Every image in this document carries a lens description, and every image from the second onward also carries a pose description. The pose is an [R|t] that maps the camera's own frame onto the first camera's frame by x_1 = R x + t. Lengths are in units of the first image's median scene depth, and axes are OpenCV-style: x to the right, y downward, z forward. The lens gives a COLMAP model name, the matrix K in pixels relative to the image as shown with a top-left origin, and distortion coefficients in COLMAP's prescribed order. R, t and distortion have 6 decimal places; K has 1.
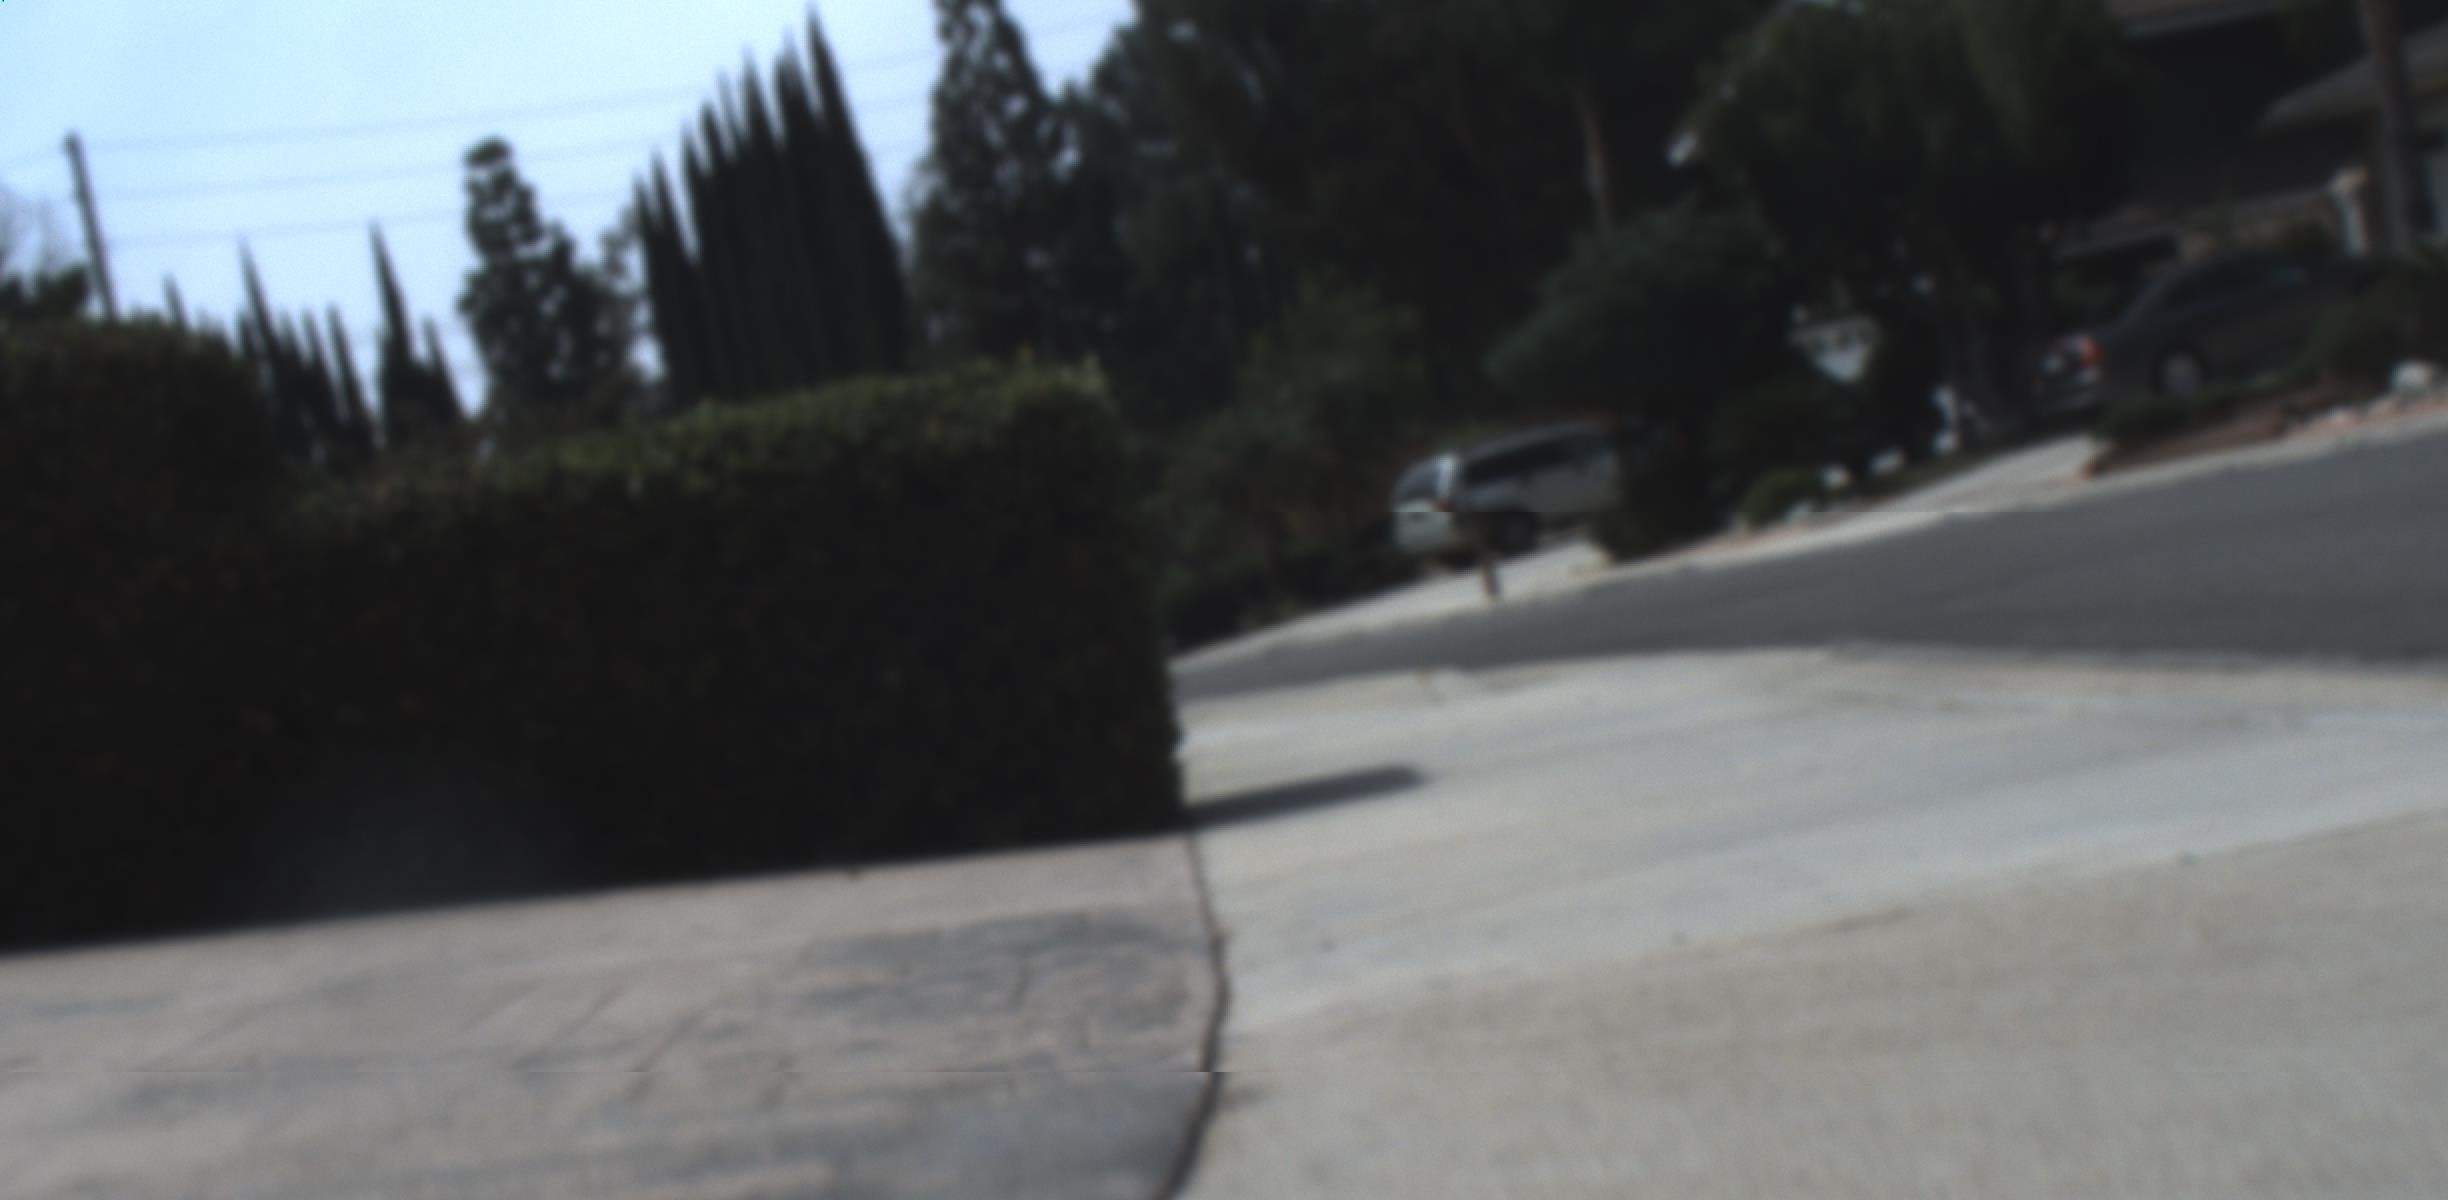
lens RADIAL K [[5288.9, 0, 1209.8], [0, 5288.9, 624.0], [0, 0, 1]] dist [0.062029, 0.000000]
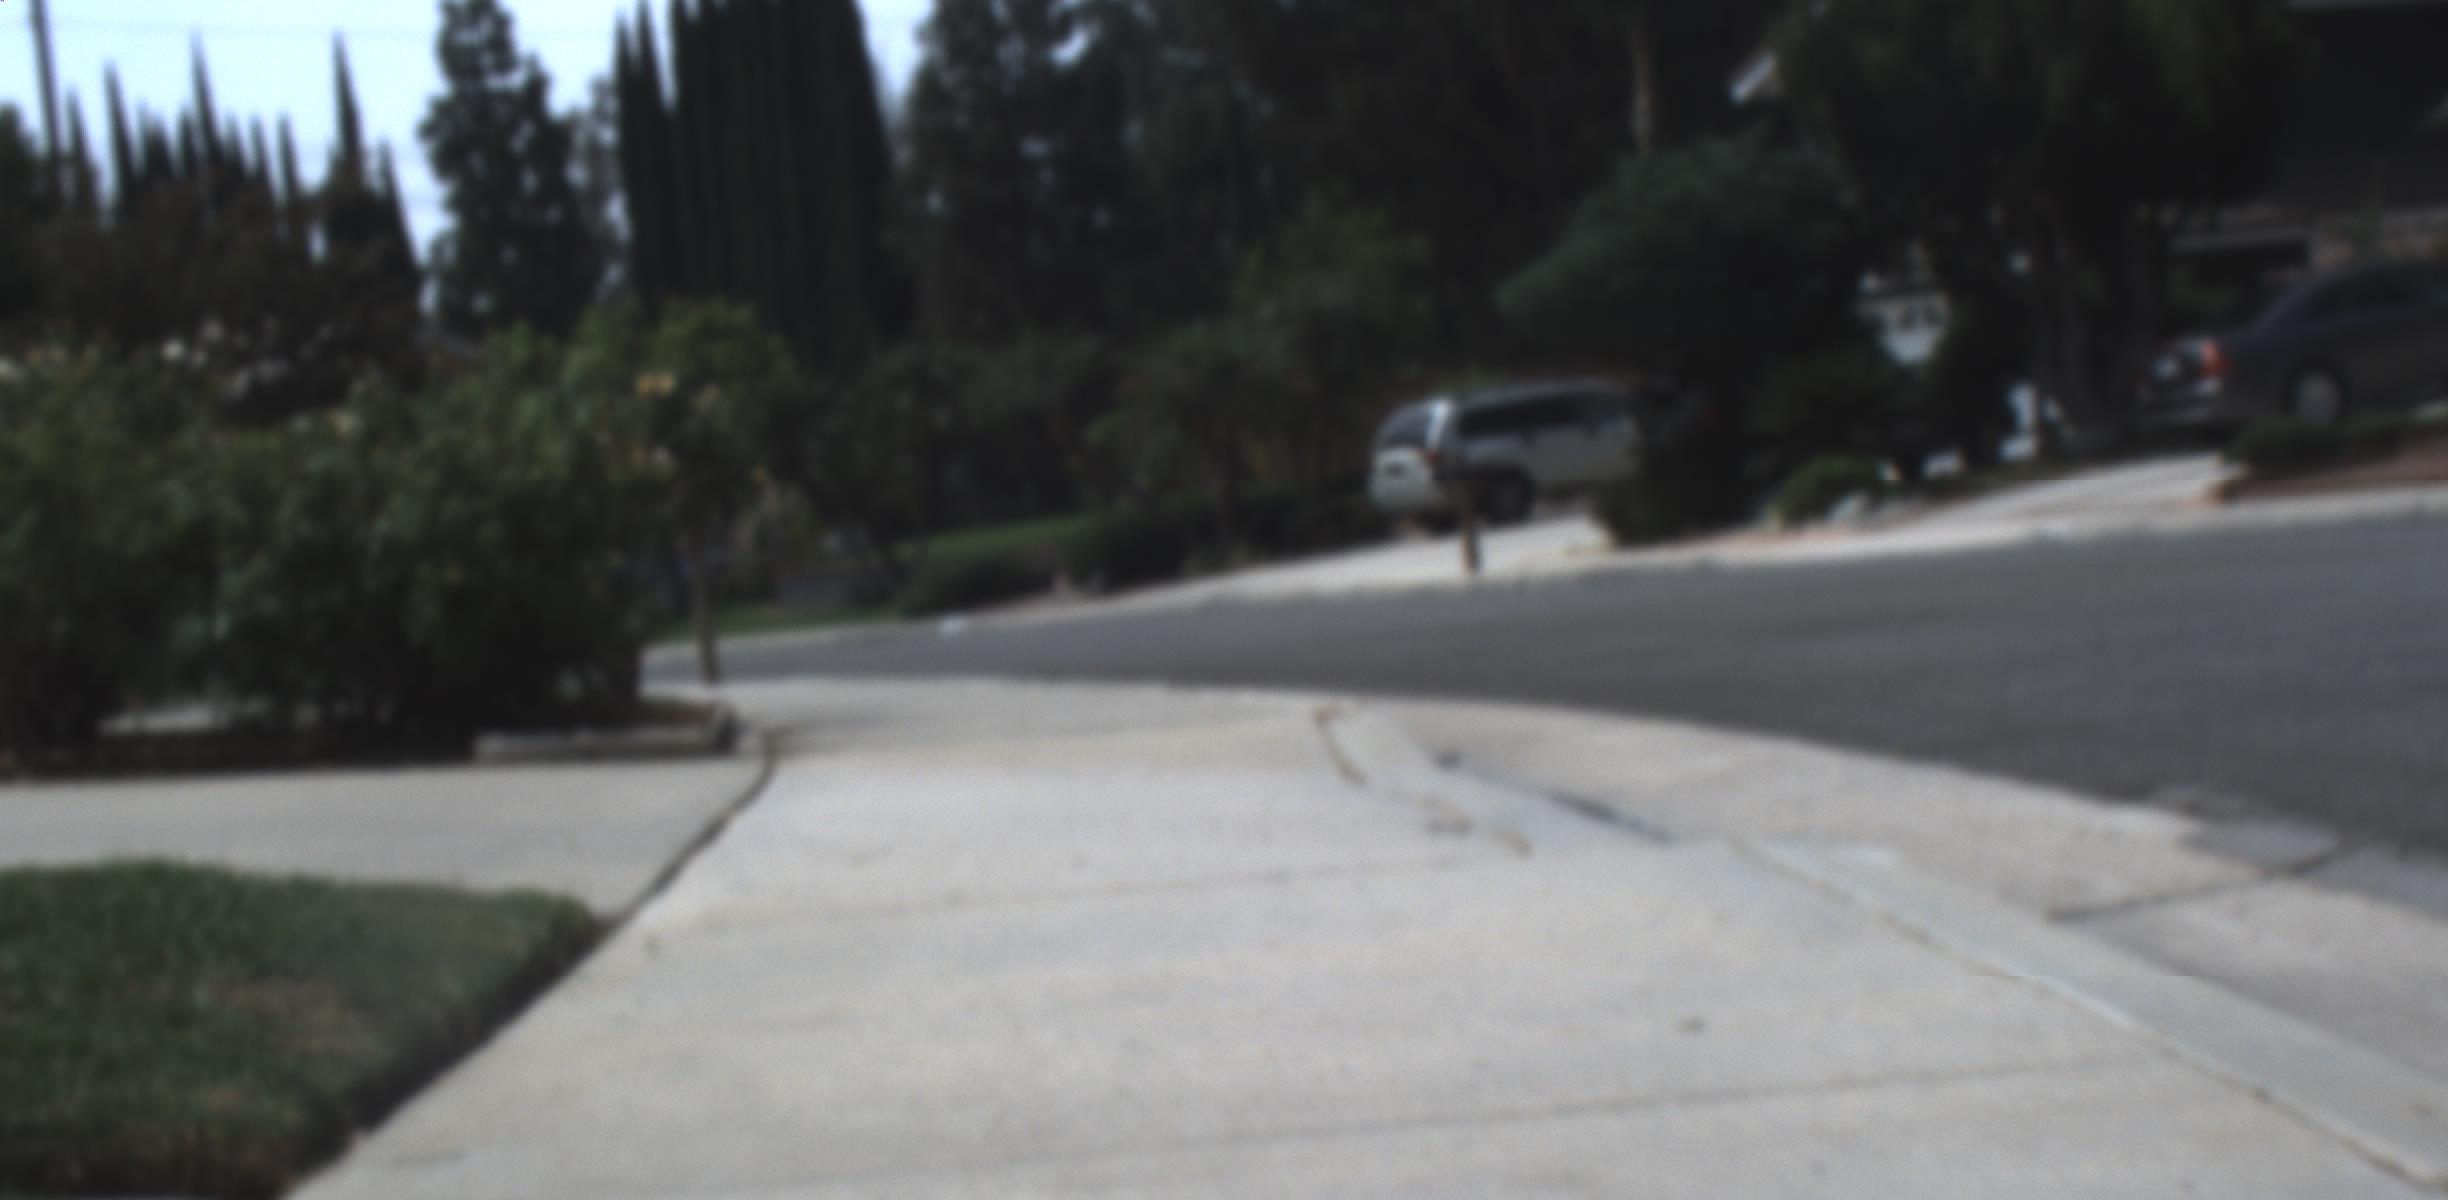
lens RADIAL K [[5288.9, 0, 1205.8], [0, 5288.9, 625.9], [0, 0, 1]] dist [0.062029, 0.000000]
pose [[0.993695, 0.112064, 0.003327, 0.007959], [-0.112098, 0.993612, 0.013033, -0.001961], [-0.001845, -0.013323, 0.999910, 0.136099]]
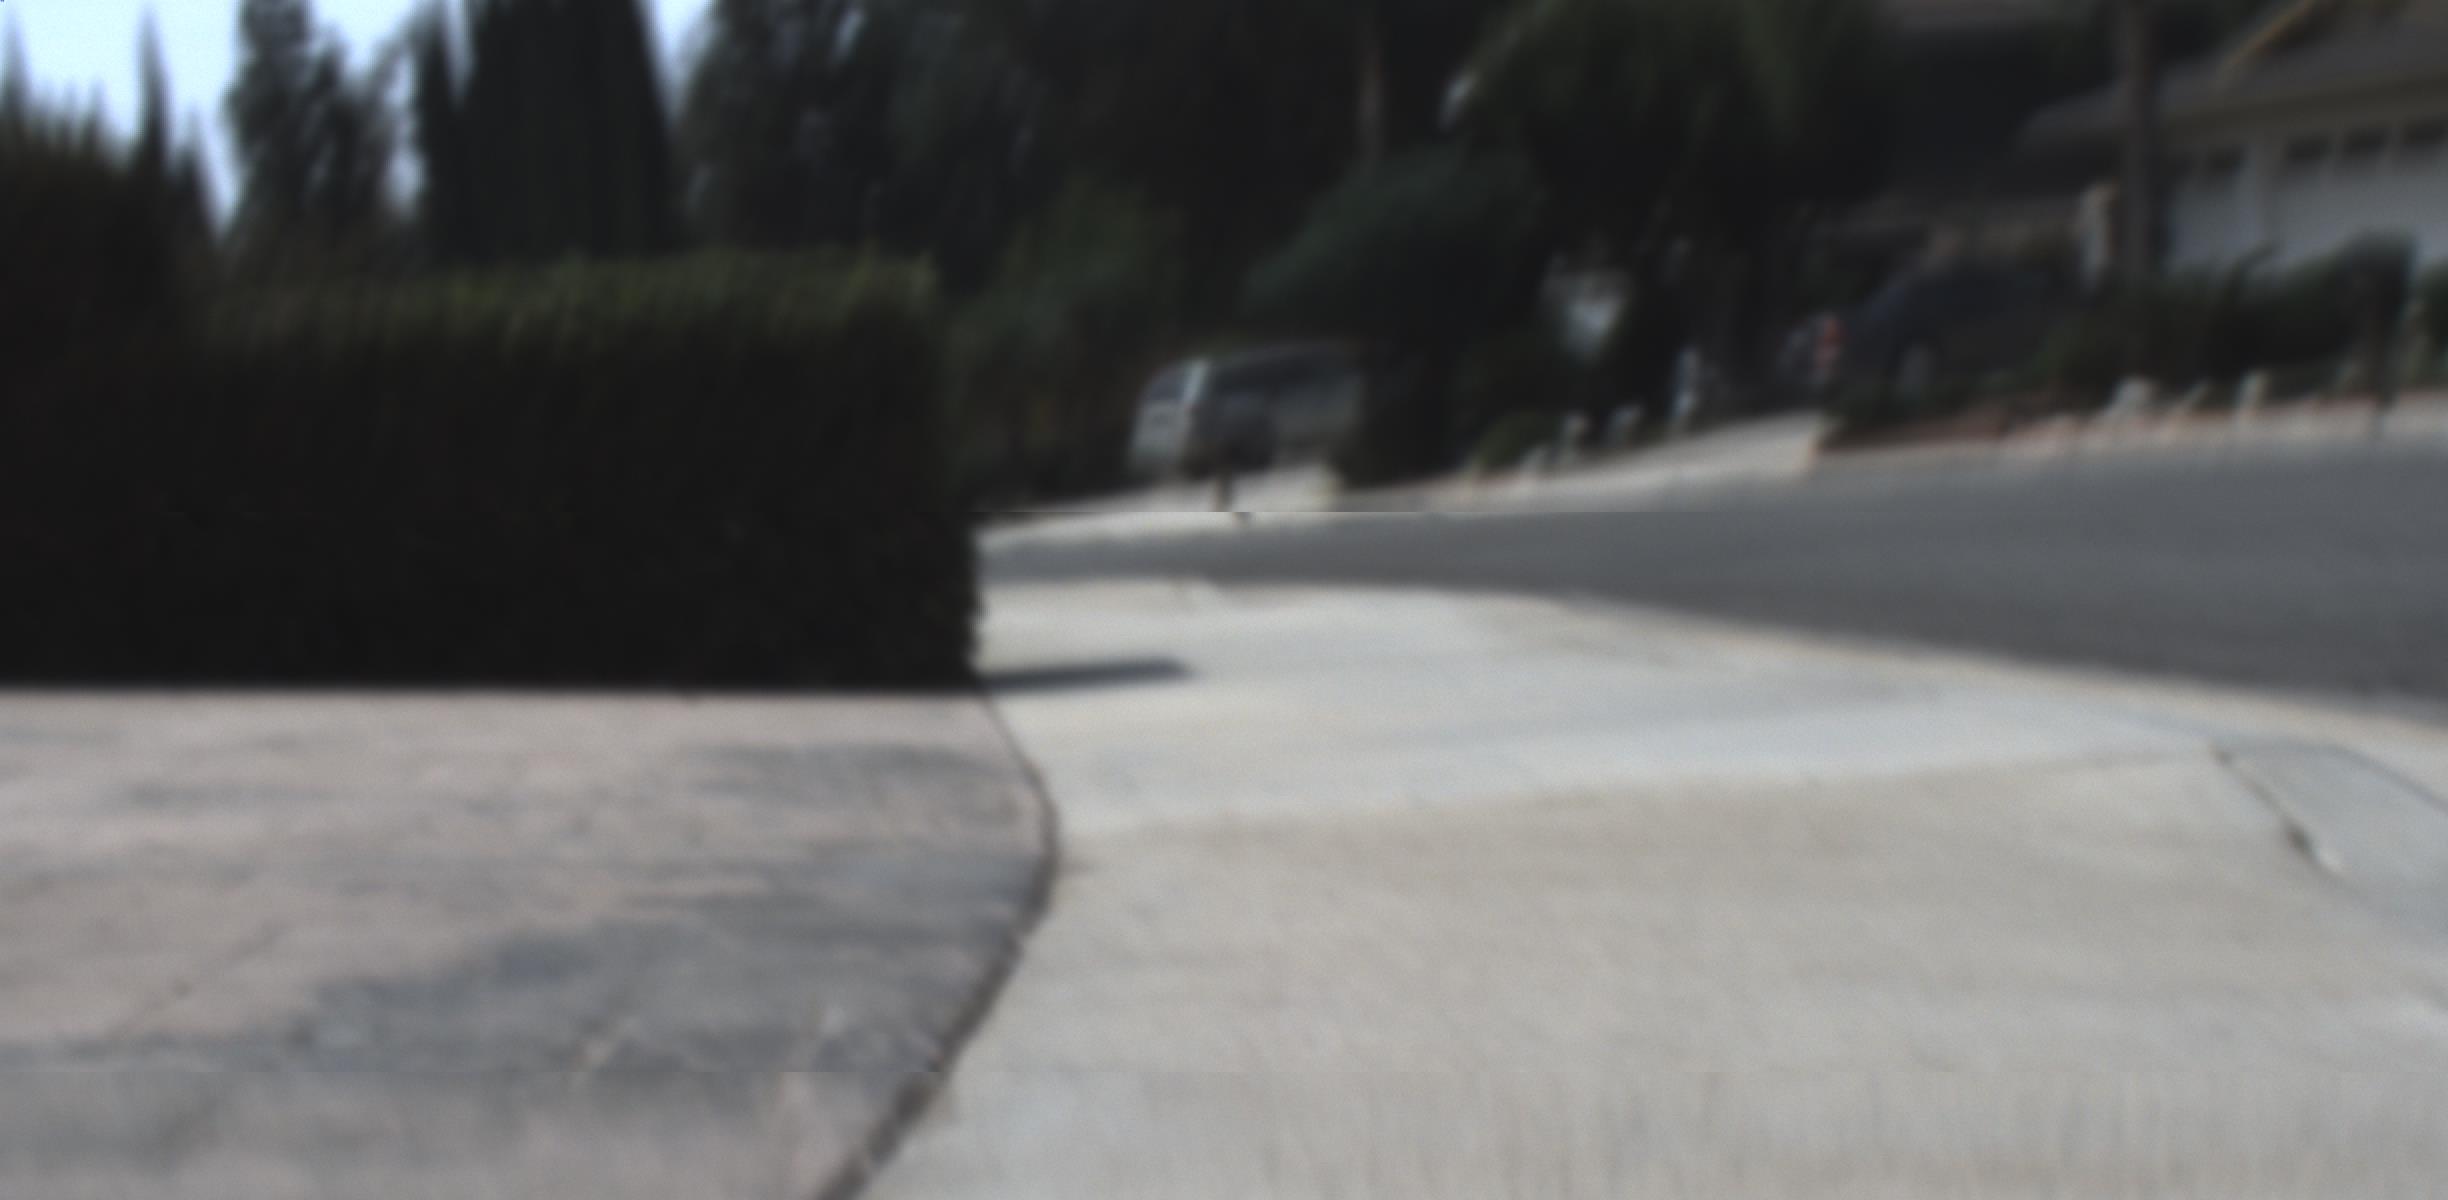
lens RADIAL K [[5288.9, 0, 1237.2], [0, 5288.9, 601.8], [0, 0, 1]] dist [0.062029, 0.000000]
pose [[0.992386, 0.108394, 0.058496, -0.002055], [-0.109254, 0.993945, 0.011702, 0.000058], [-0.056873, -0.018004, 0.998219, -0.016497]]
